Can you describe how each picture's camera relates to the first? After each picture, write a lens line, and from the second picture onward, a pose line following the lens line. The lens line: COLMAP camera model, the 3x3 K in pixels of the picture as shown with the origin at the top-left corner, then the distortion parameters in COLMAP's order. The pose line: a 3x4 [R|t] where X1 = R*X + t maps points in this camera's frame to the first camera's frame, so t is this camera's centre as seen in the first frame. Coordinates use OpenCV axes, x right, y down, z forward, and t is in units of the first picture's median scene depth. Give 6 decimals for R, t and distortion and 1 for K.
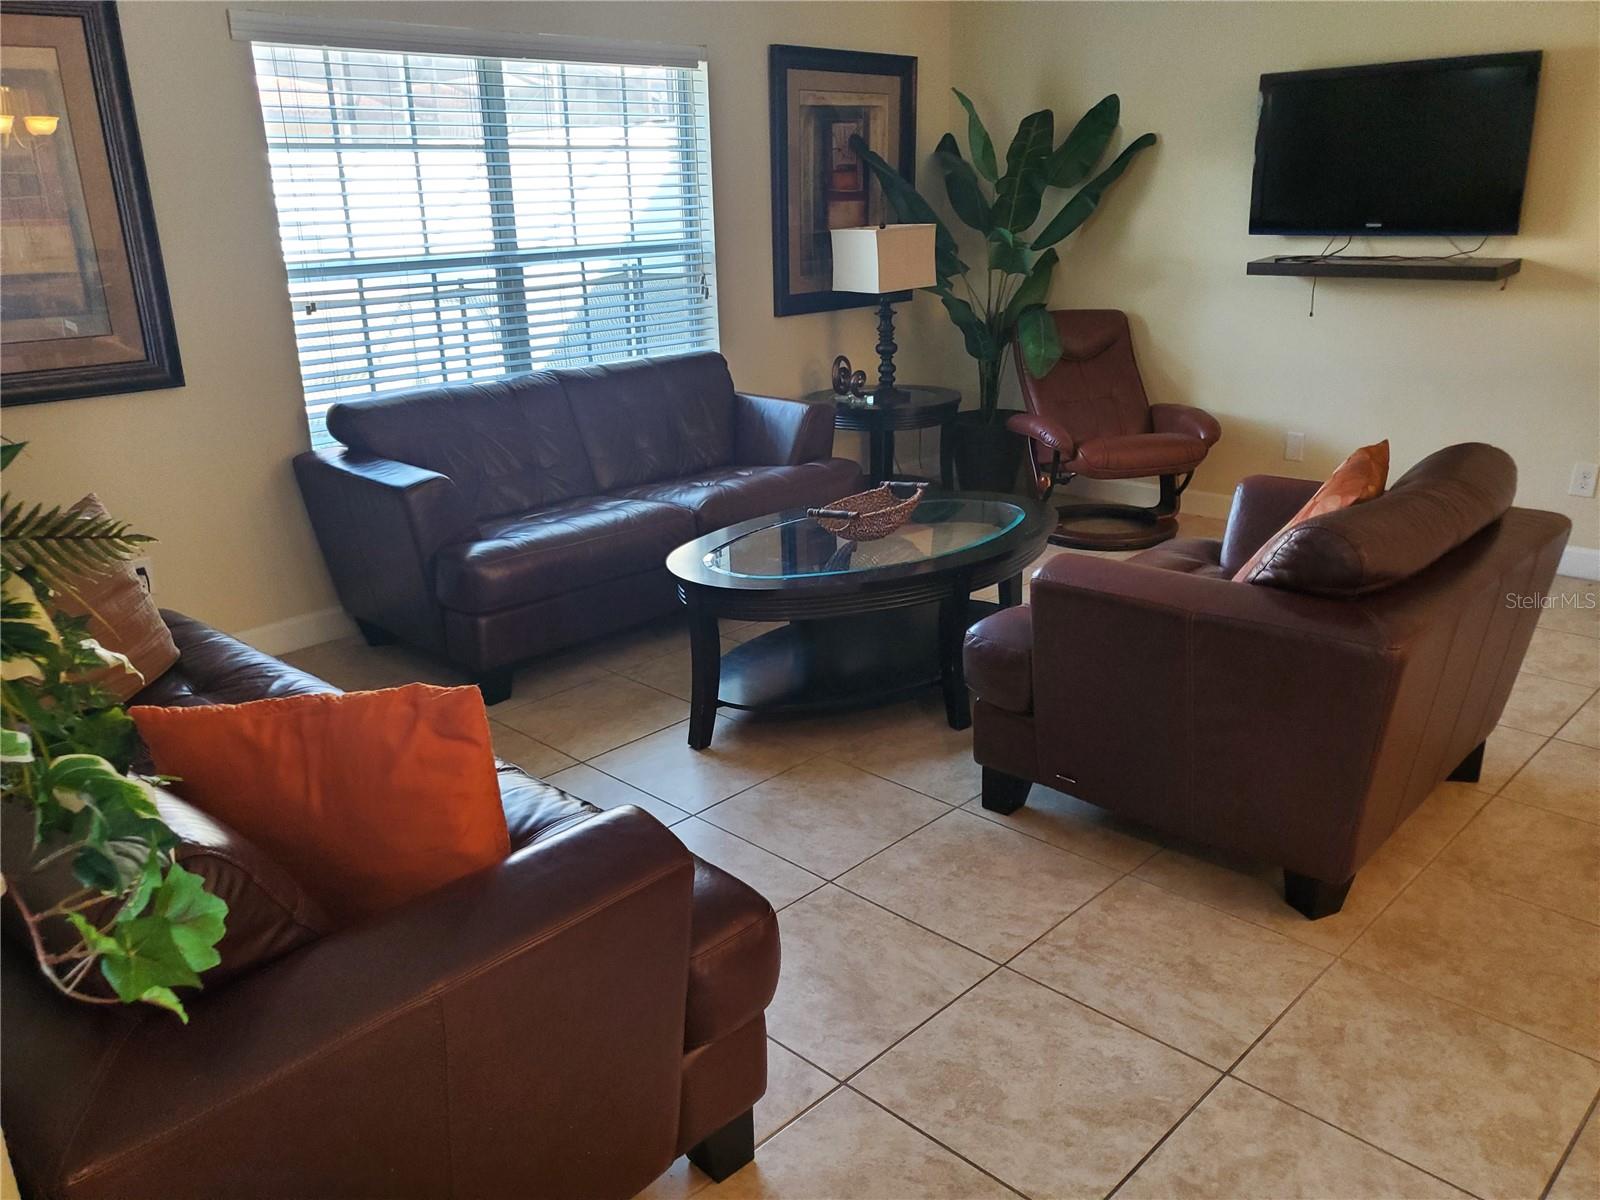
lens RADIAL K [[1234.1, 0, 767.7], [0, 1234.1, 607.3], [0, 0, 1]] dist [0.012244, 0.005664]
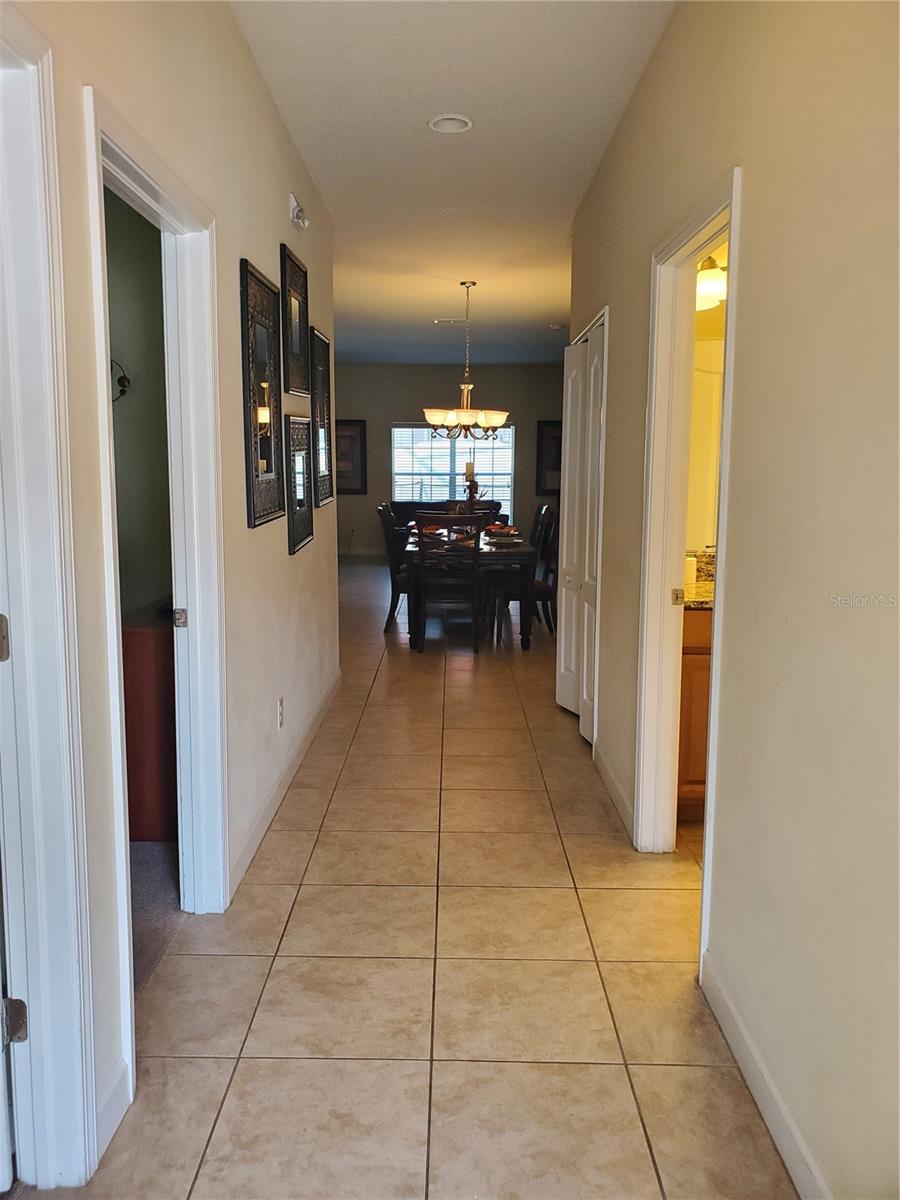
lens RADIAL K [[925.6, 0, 450.0], [0, 925.6, 600.0], [0, 0, 1]] dist [0.012244, 0.005664]
pose [[0.702613, 0.116537, -0.701964, 1.757004], [-0.253228, 0.962867, -0.093611, 0.355427], [0.664989, 0.243529, 0.706033, -0.927111]]
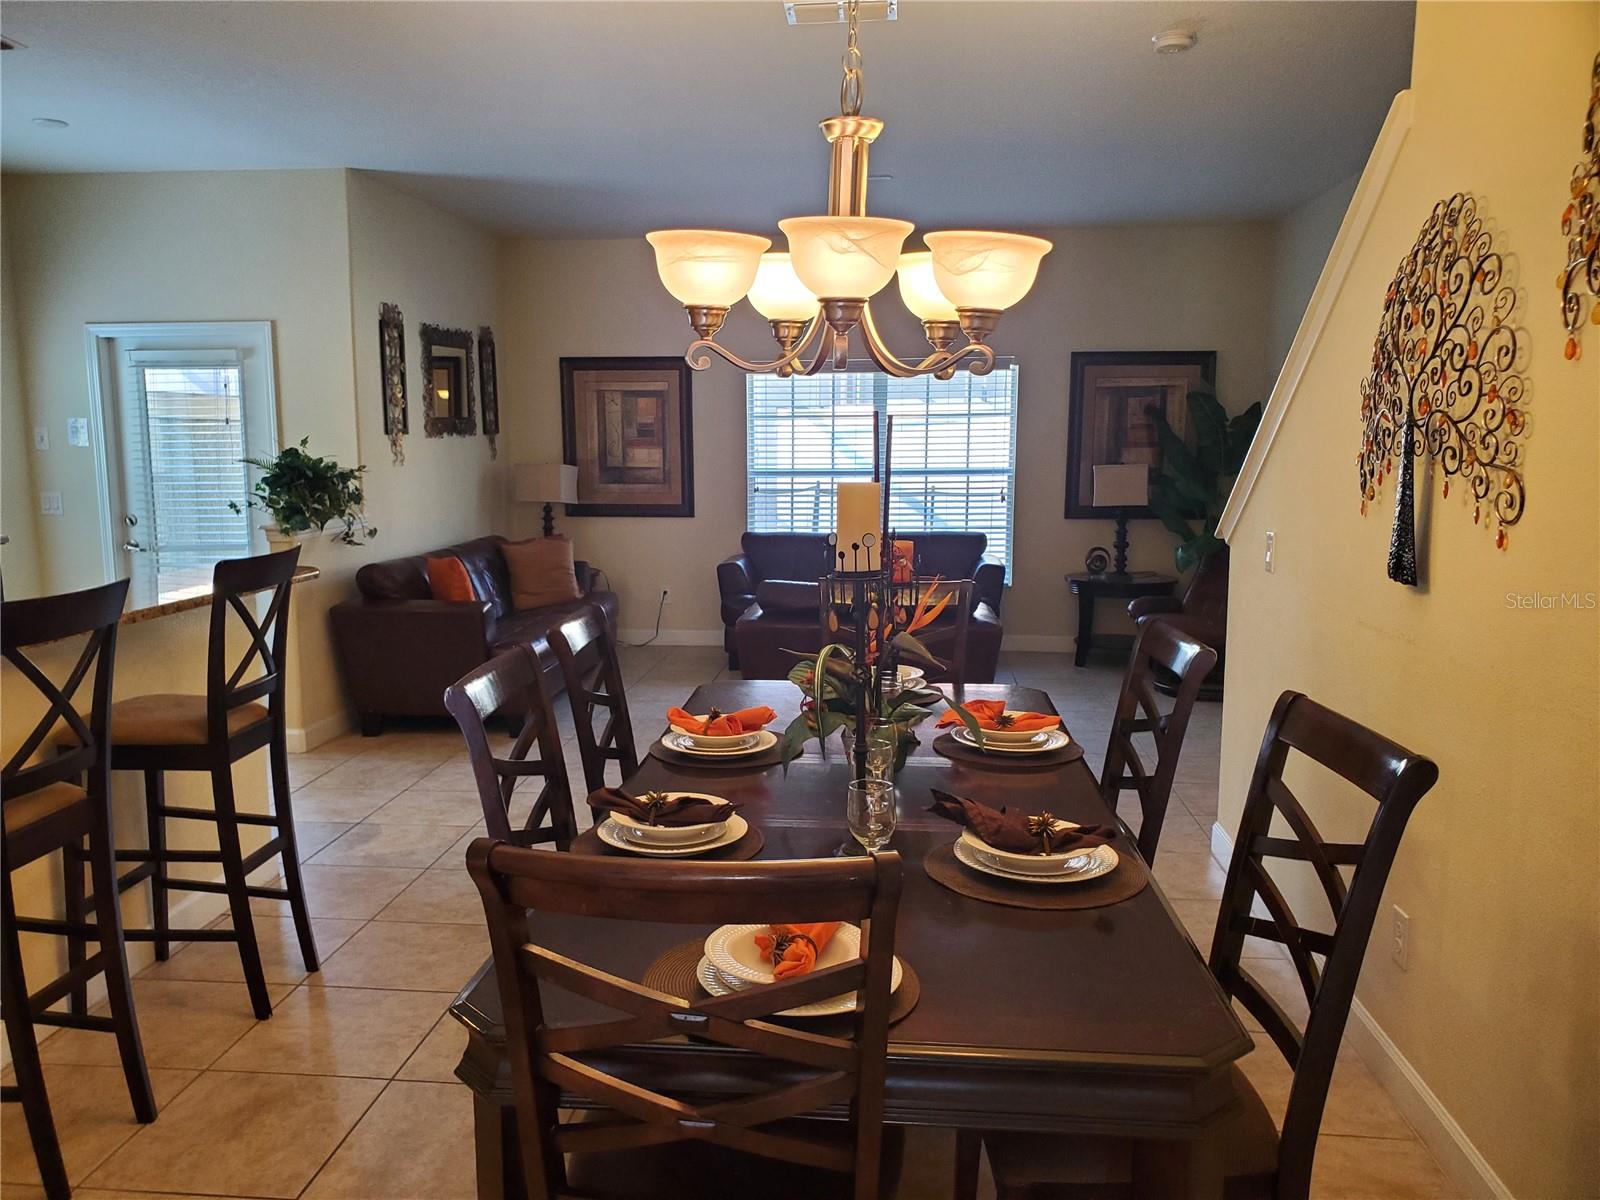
lens RADIAL K [[1234.1, 0, 767.7], [0, 1234.1, 607.3], [0, 0, 1]] dist [0.012244, 0.005664]
pose [[0.618759, 0.113519, -0.777336, 1.028983], [-0.268576, 0.960448, -0.073527, 0.079882], [0.738244, 0.254269, 0.624774, -0.193414]]
